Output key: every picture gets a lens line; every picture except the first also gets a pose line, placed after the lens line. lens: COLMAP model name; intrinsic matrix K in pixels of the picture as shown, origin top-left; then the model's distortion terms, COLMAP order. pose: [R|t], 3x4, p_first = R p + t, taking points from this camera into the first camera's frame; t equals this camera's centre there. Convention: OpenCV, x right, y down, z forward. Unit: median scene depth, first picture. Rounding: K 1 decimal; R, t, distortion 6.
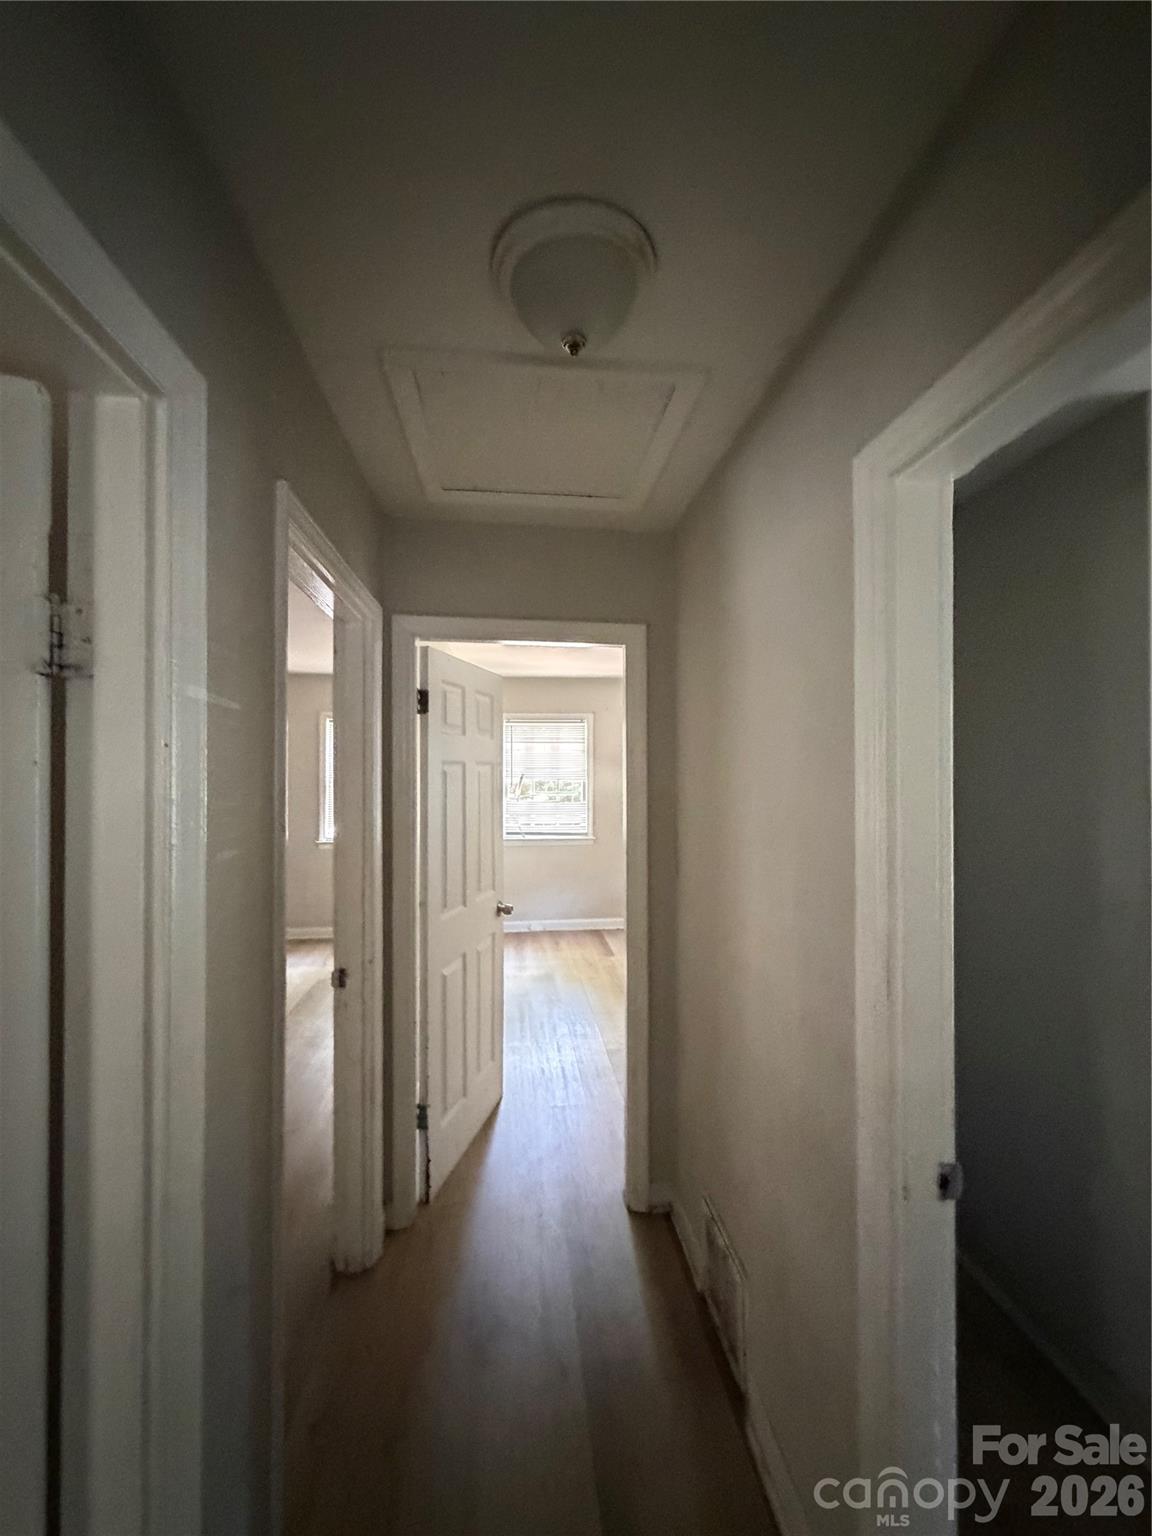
lens RADIAL K [[614.4, 0, 575.7], [0, 614.4, 761.8], [0, 0, 1]] dist [0.002699, 0.000302]
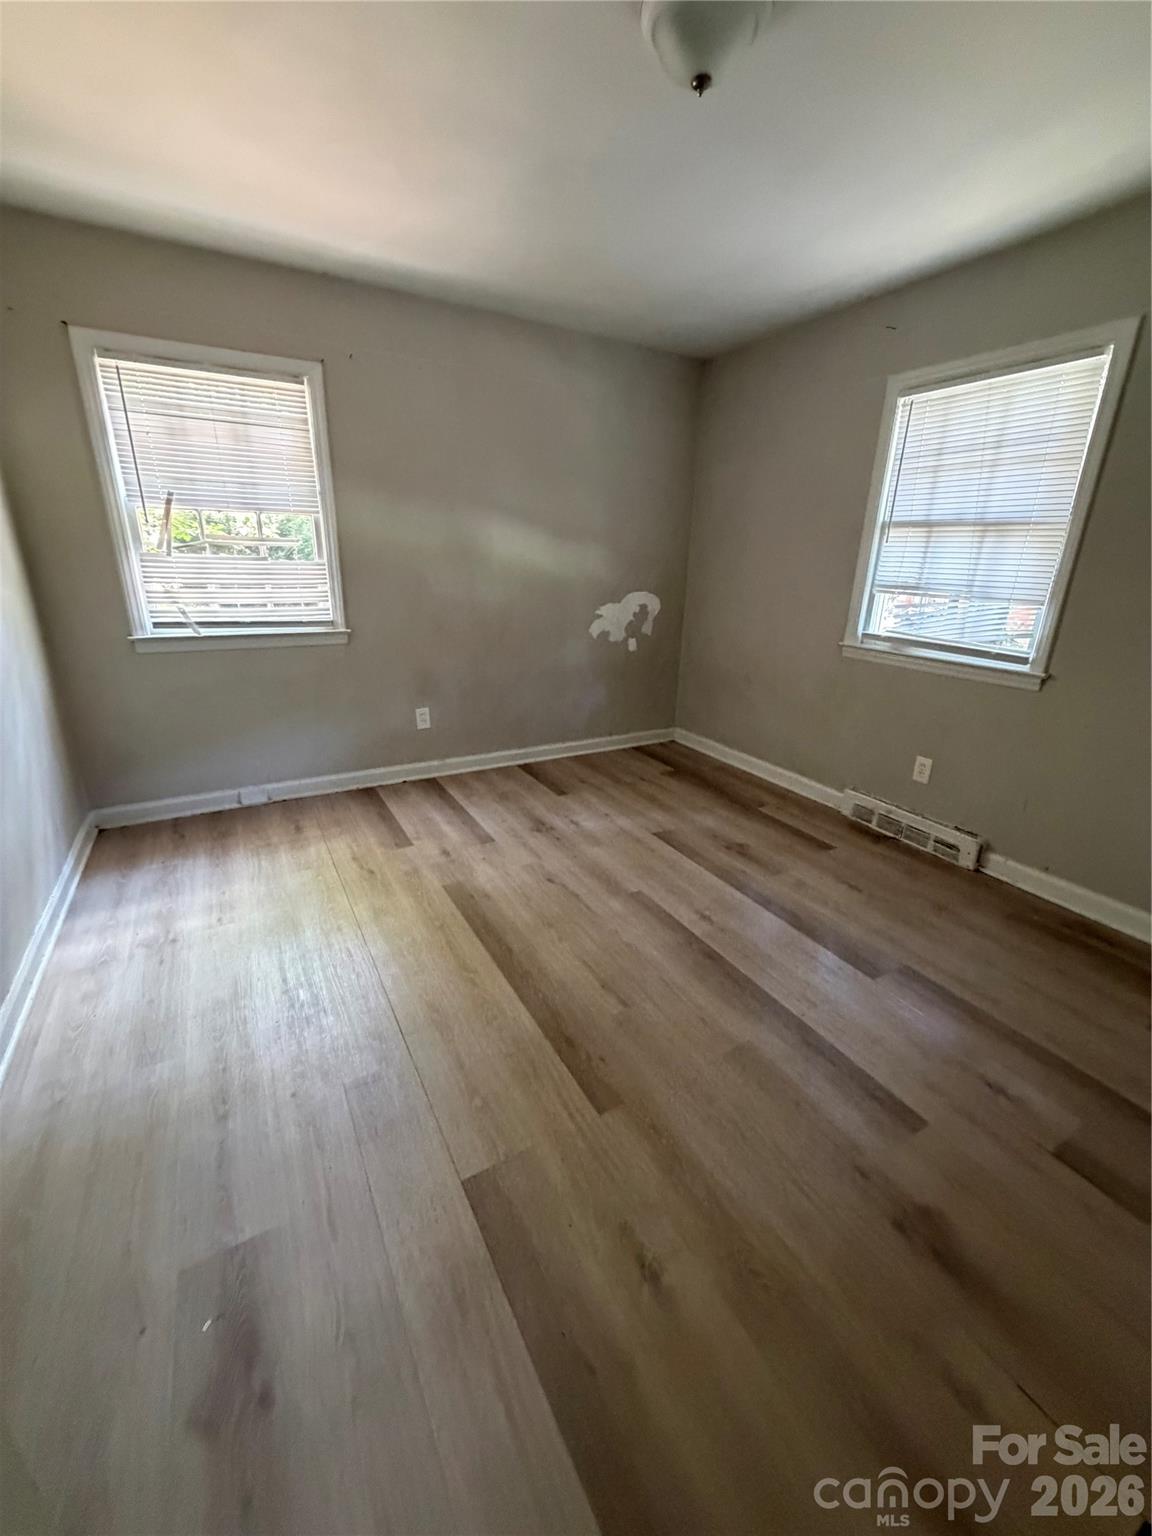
lens RADIAL K [[614.4, 0, 575.0], [0, 614.4, 769.6], [0, 0, 1]] dist [0.002699, 0.000302]
pose [[0.920504, -0.107755, 0.375580, -0.003077], [-0.027432, 0.941027, 0.337217, 0.051597], [-0.389768, -0.320712, 0.863264, 0.421141]]
